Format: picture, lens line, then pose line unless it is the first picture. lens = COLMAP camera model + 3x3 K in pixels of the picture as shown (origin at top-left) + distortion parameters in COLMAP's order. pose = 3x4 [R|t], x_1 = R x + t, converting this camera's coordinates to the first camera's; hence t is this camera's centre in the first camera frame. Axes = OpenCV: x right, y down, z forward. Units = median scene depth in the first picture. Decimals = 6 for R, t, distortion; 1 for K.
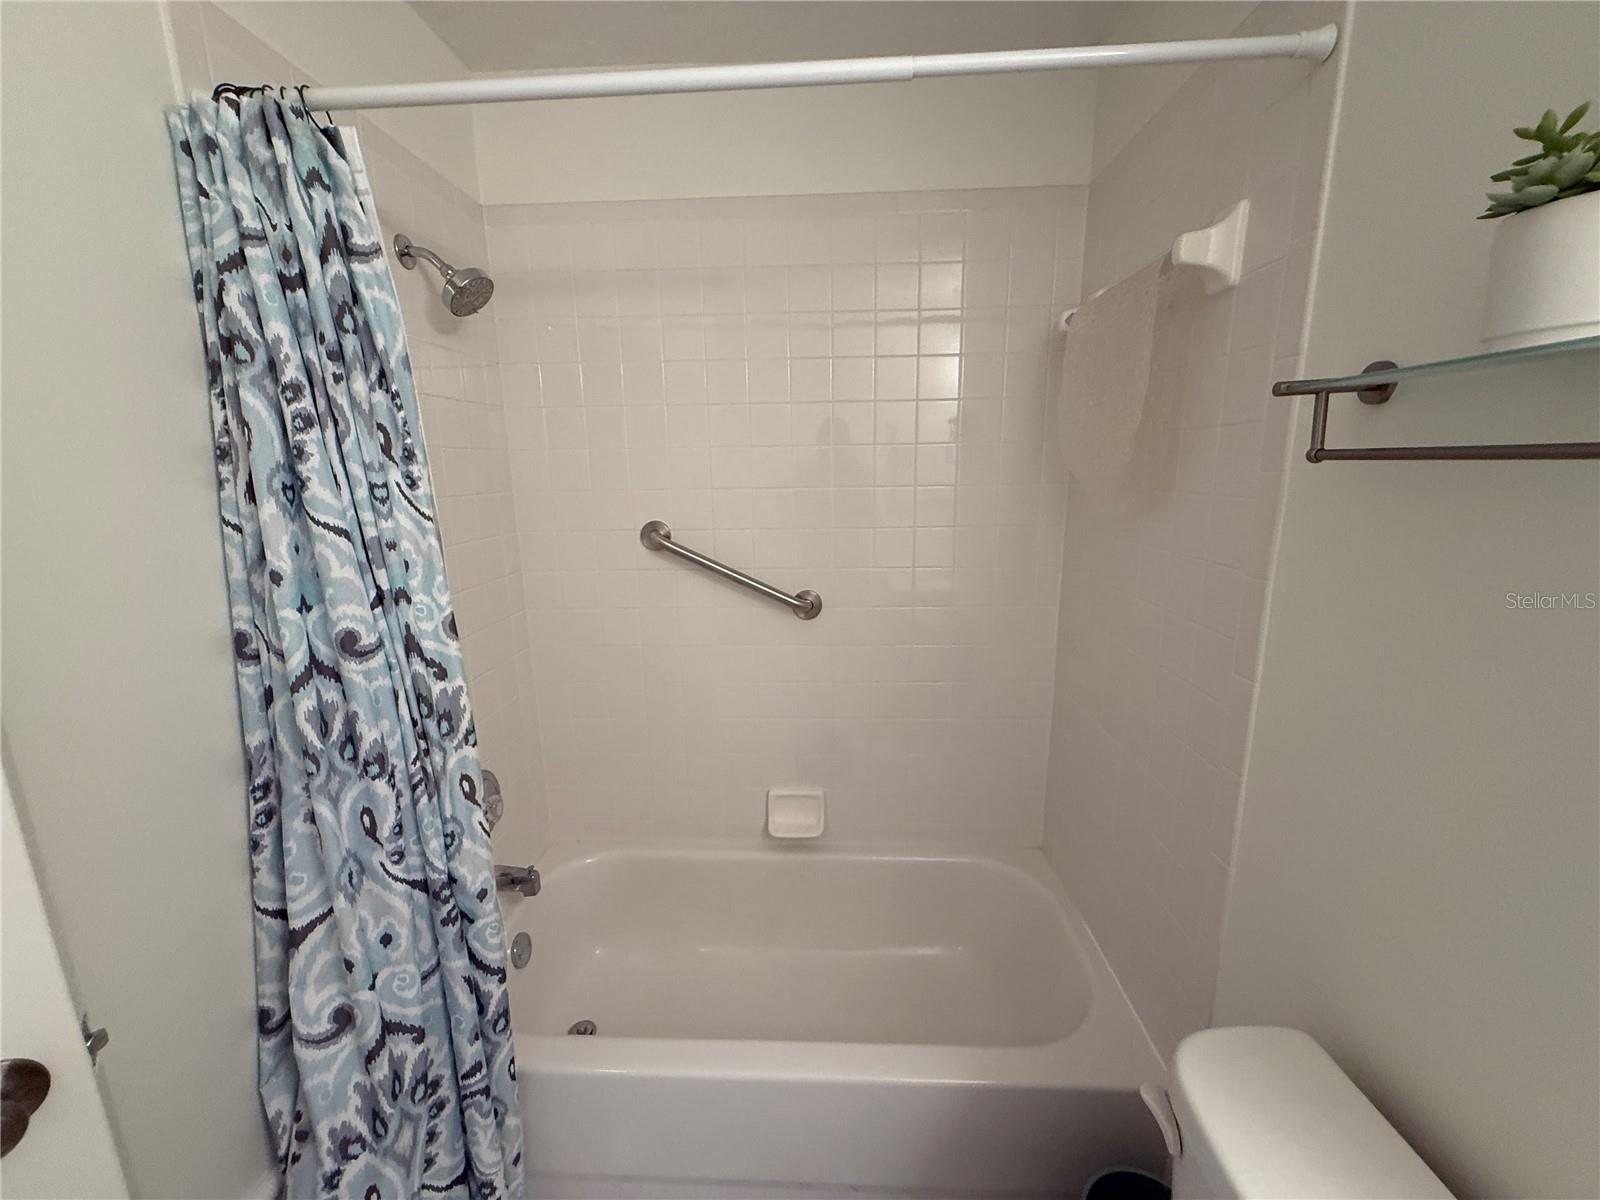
lens RADIAL K [[636.8, 0, 796.7], [0, 636.8, 592.6], [0, 0, 1]] dist [-0.000050, 0.000917]
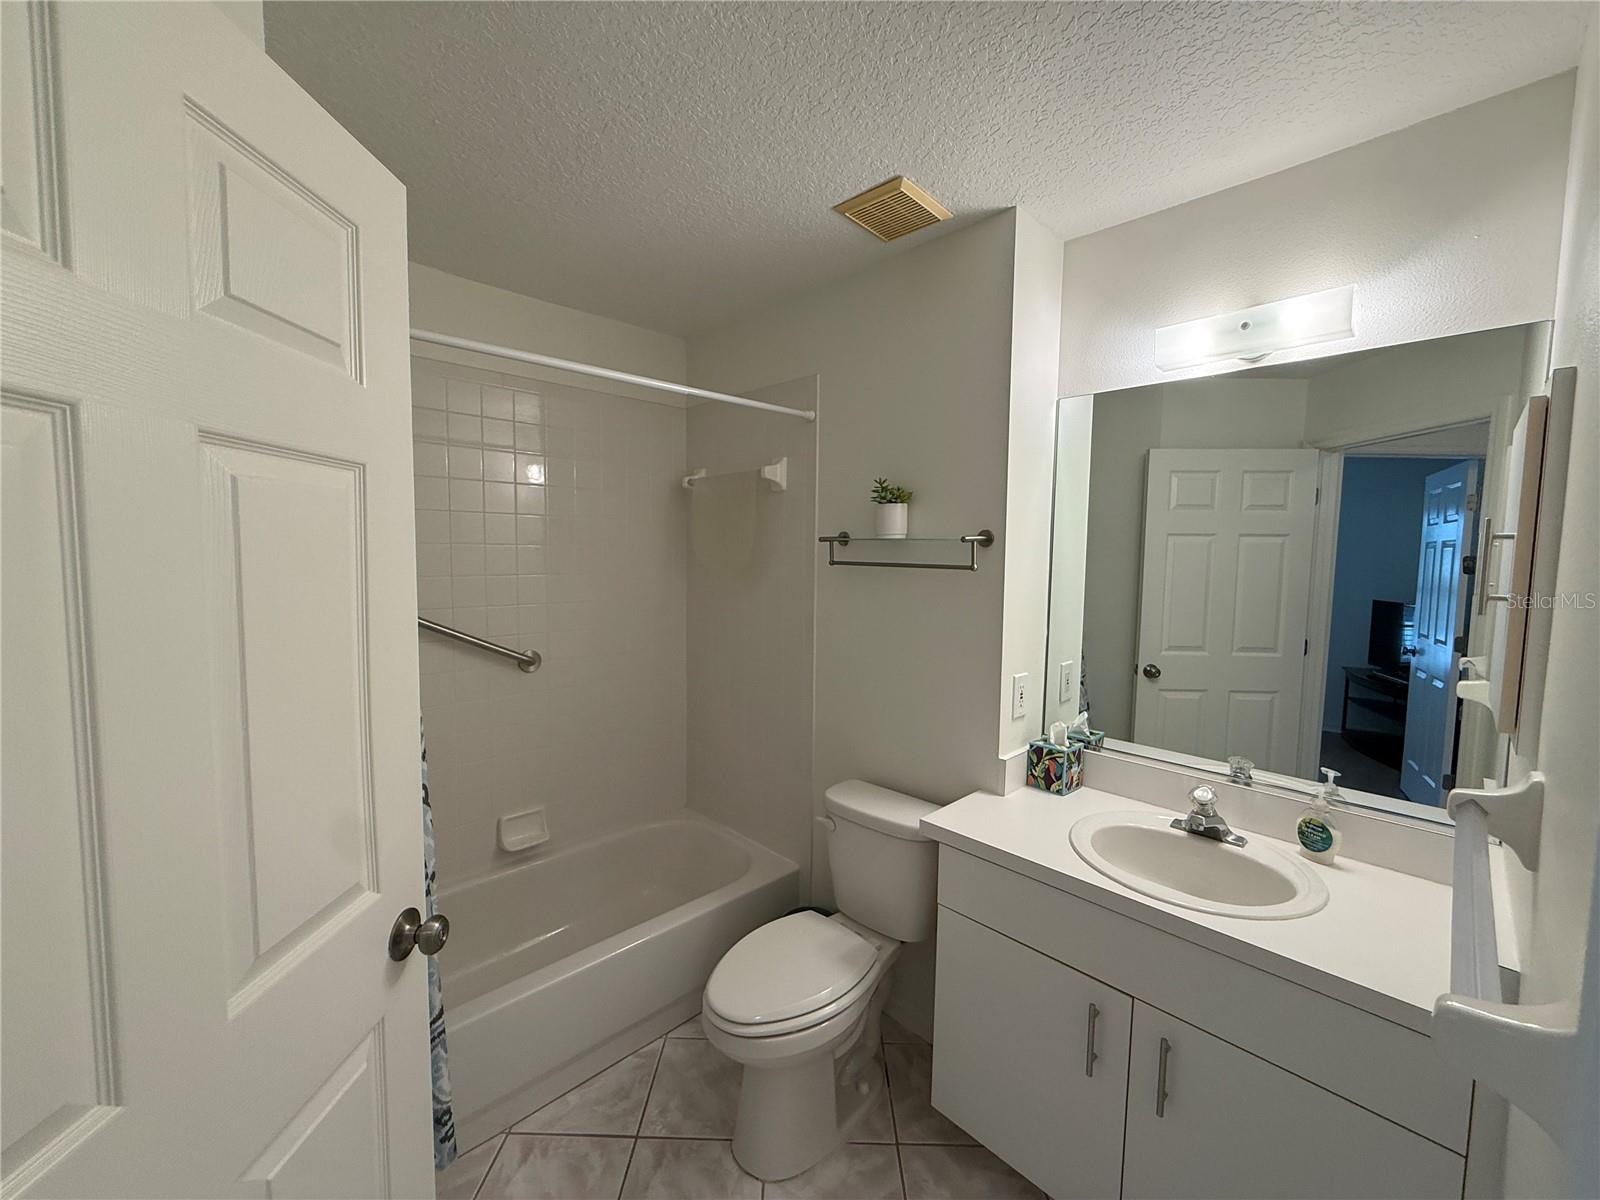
lens RADIAL K [[636.8, 0, 801.1], [0, 636.8, 596.8], [0, 0, 1]] dist [-0.000050, 0.000917]
pose [[0.677891, -0.026745, 0.734676, -1.048928], [0.121169, 0.989736, -0.075773, 0.099766], [-0.725109, 0.140386, 0.674173, -0.602551]]
